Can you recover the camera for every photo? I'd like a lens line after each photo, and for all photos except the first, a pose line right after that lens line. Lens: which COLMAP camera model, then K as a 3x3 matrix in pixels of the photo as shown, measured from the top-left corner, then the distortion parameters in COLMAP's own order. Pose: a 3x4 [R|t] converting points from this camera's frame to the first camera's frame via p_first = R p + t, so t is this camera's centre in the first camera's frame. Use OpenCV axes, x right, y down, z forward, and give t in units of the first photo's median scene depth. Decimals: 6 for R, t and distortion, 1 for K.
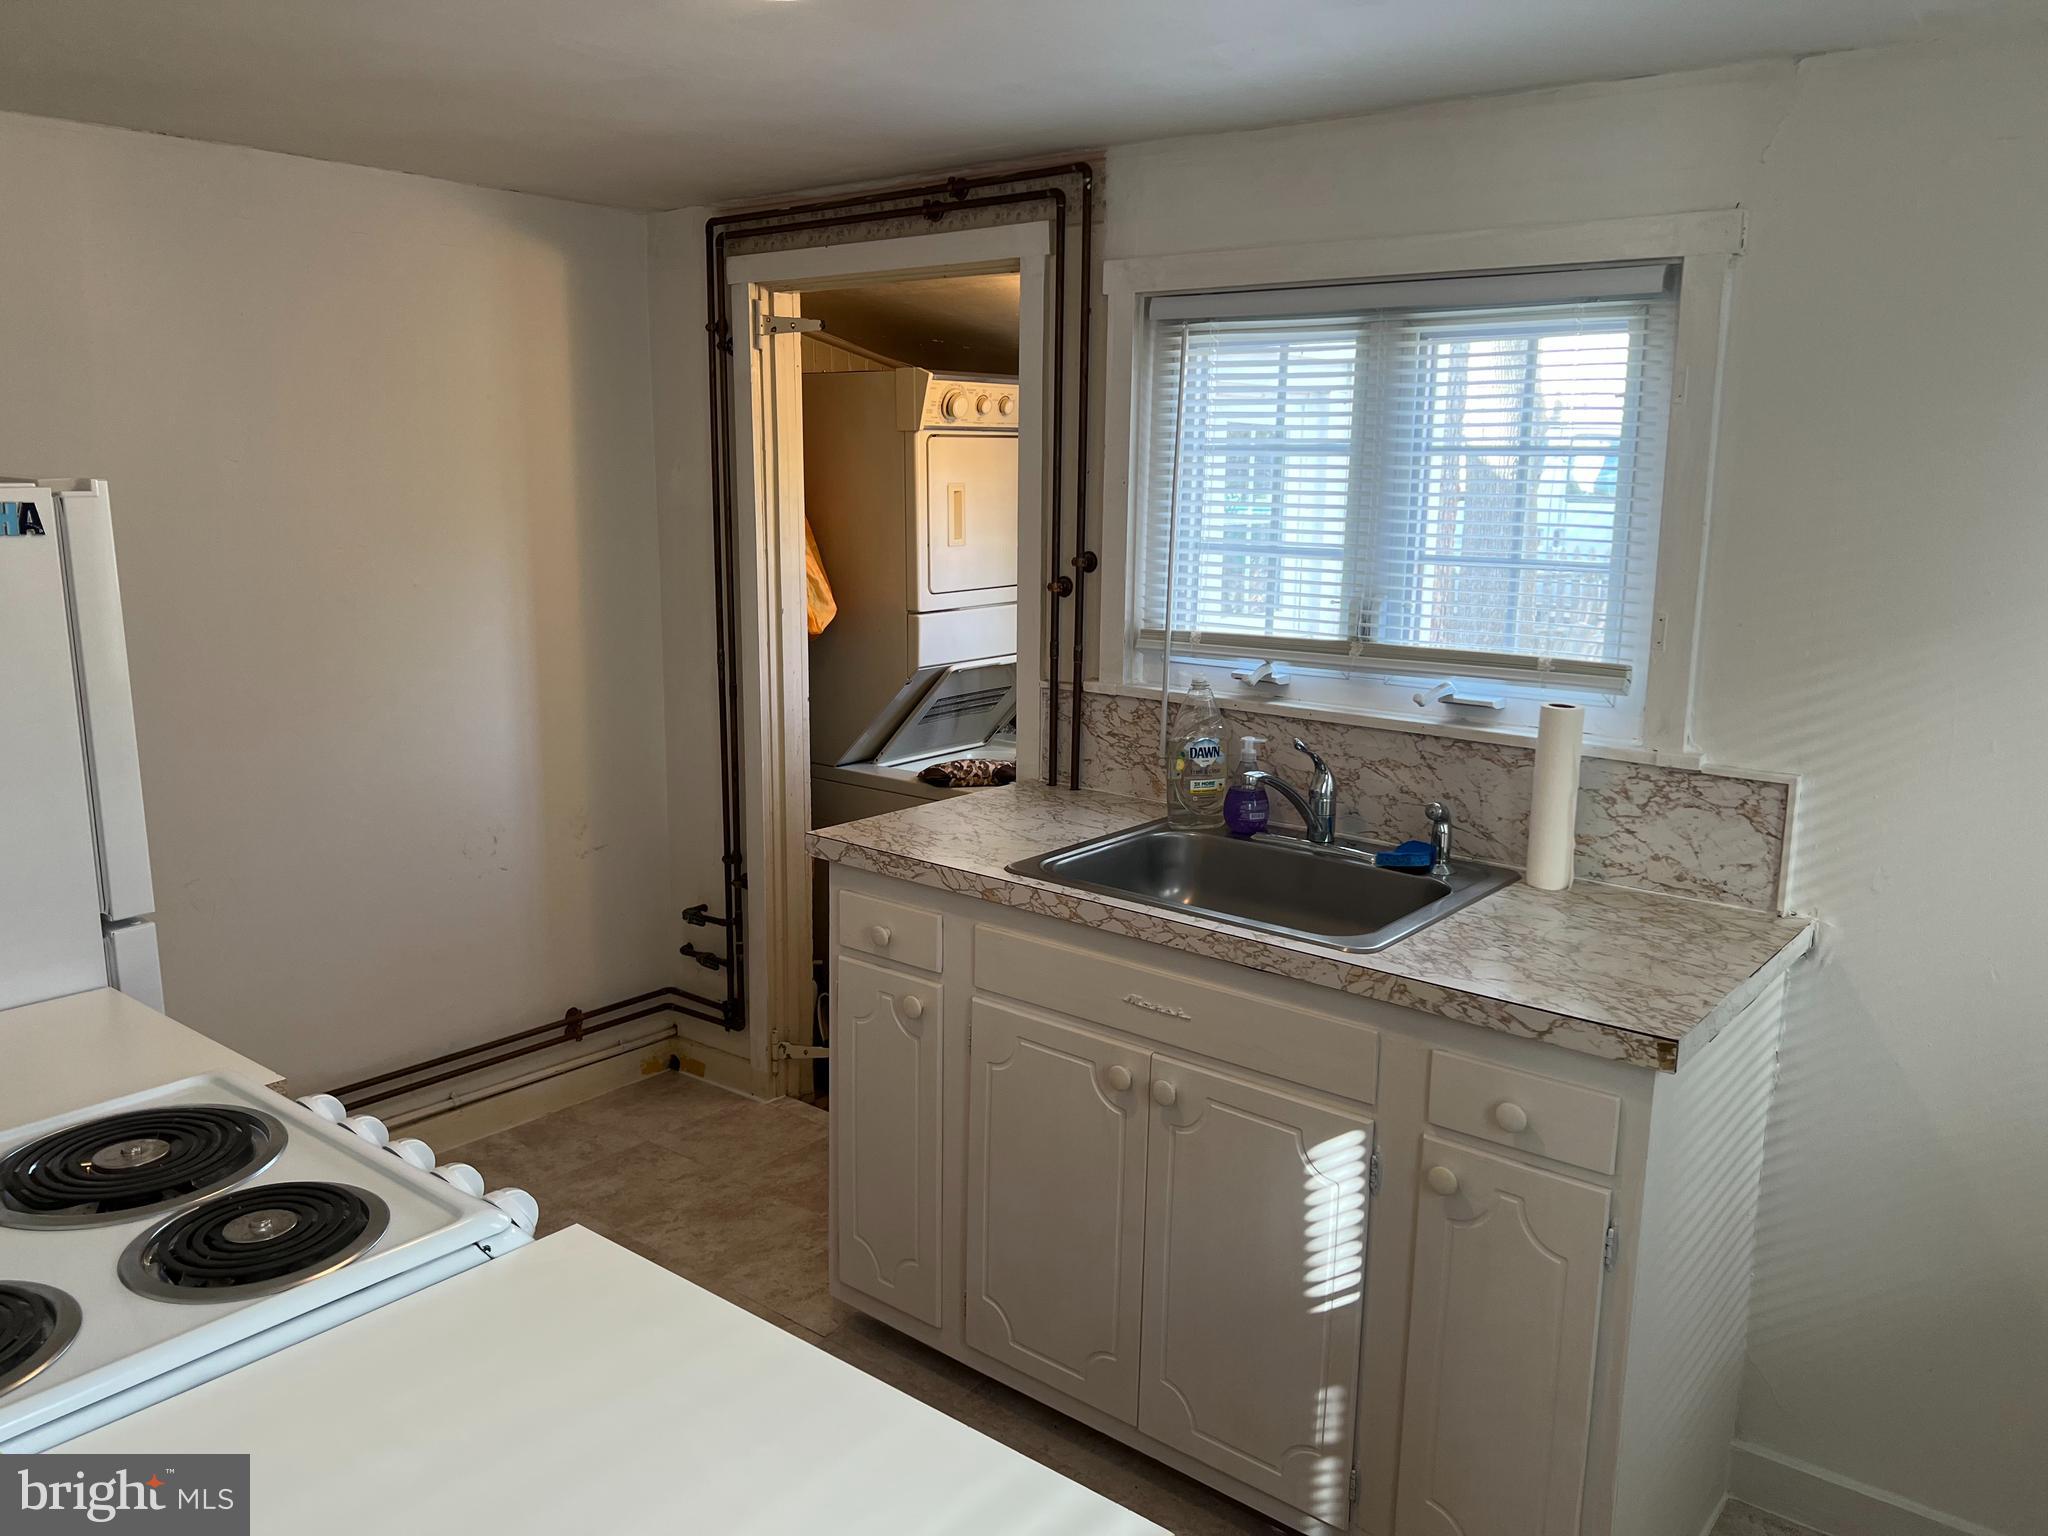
lens RADIAL K [[1537.9, 0, 1028.0], [0, 1537.9, 774.4], [0, 0, 1]] dist [0.070278, -0.090755]
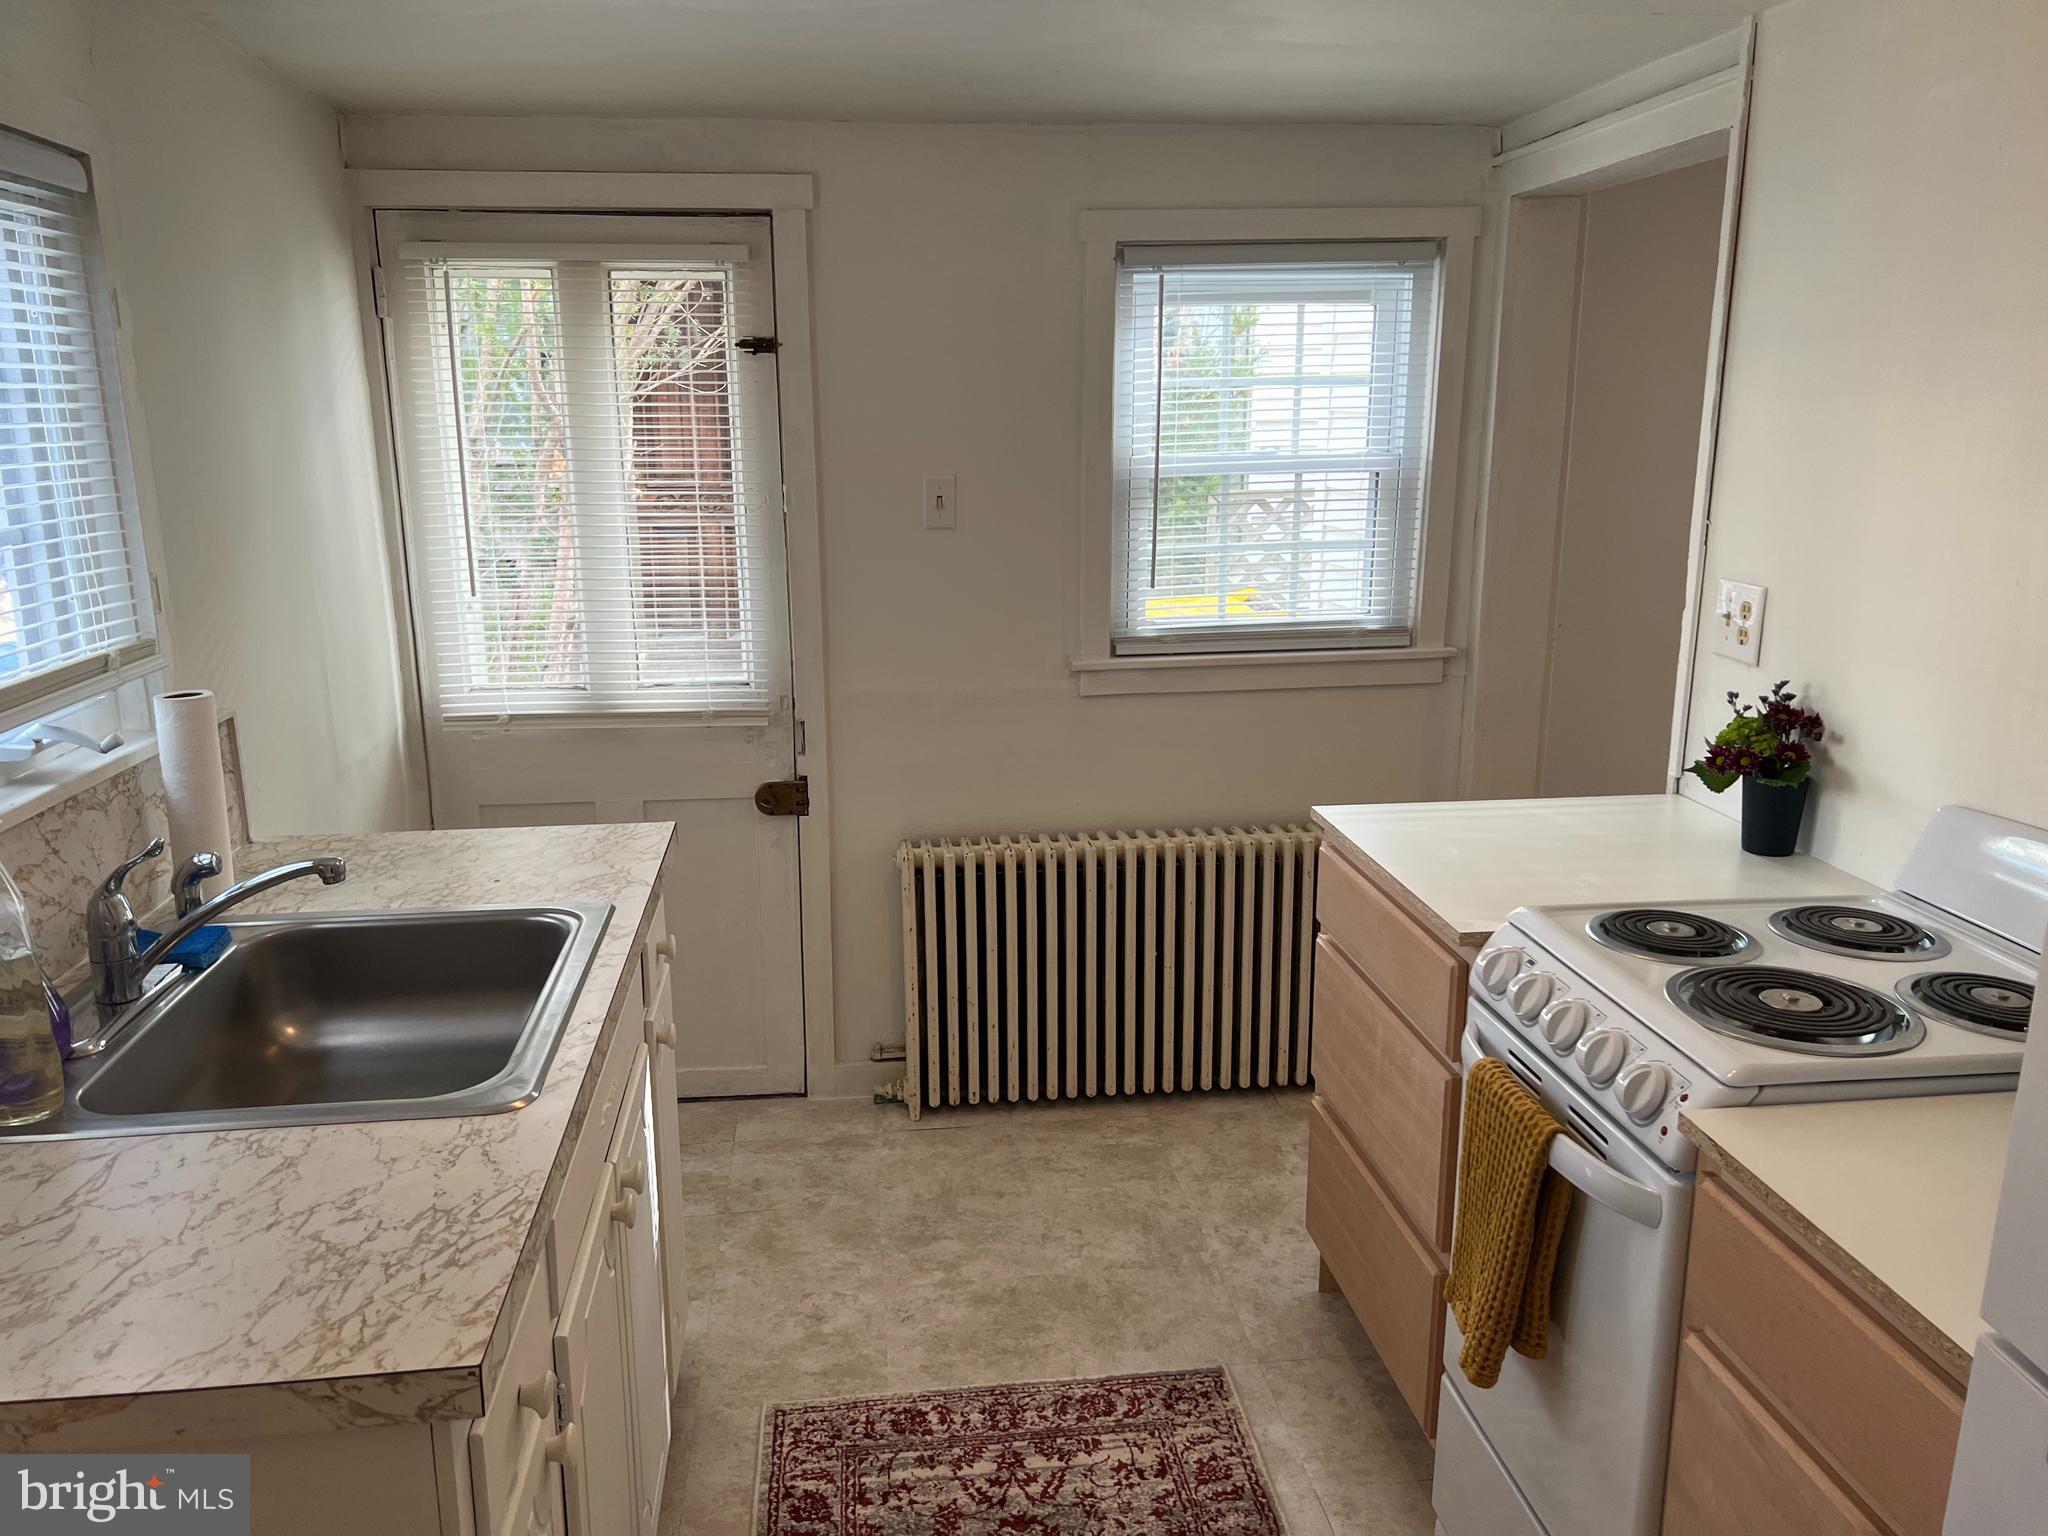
lens RADIAL K [[1563.2, 0, 1028.7], [0, 1563.2, 748.6], [0, 0, 1]] dist [0.051498, -0.065800]
pose [[-0.724756, -0.158139, 0.670612, -0.571664], [0.133809, 0.922468, 0.362143, -0.272309], [-0.675887, 0.352199, -0.647404, 1.290278]]
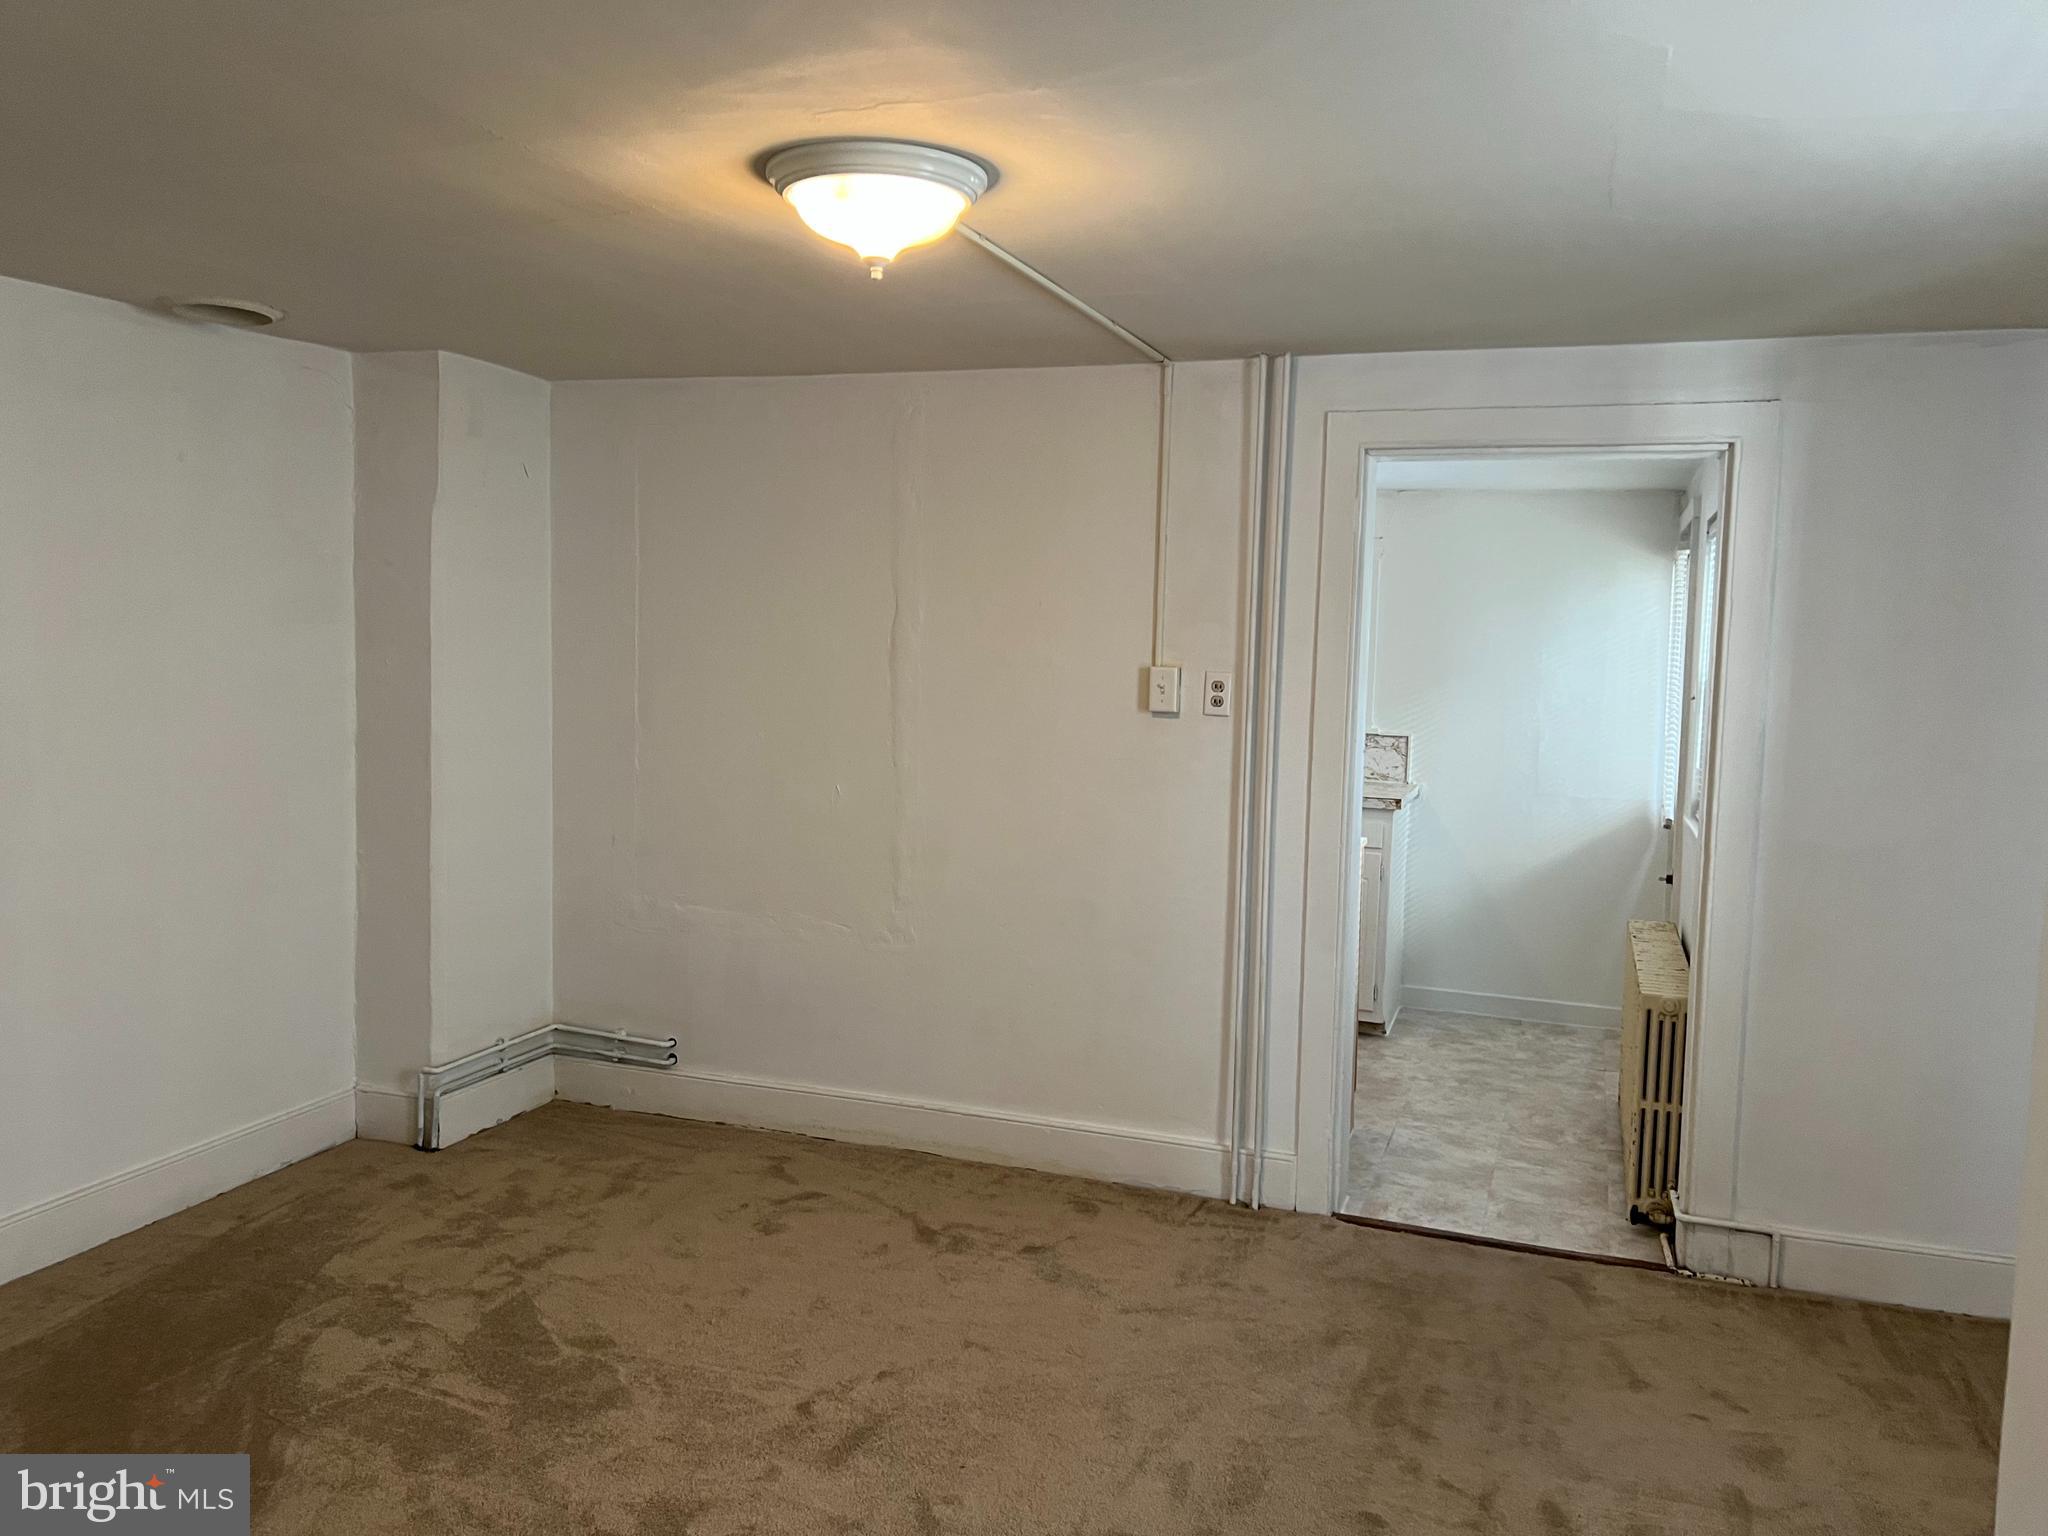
lens RADIAL K [[1563.2, 0, 1028.7], [0, 1563.2, 748.6], [0, 0, 1]] dist [0.051498, -0.065800]
pose [[0.941542, -0.005614, 0.336850, -1.111191], [0.042200, 0.993951, -0.101391, 0.283951], [-0.334243, 0.109679, 0.936083, -1.426838]]
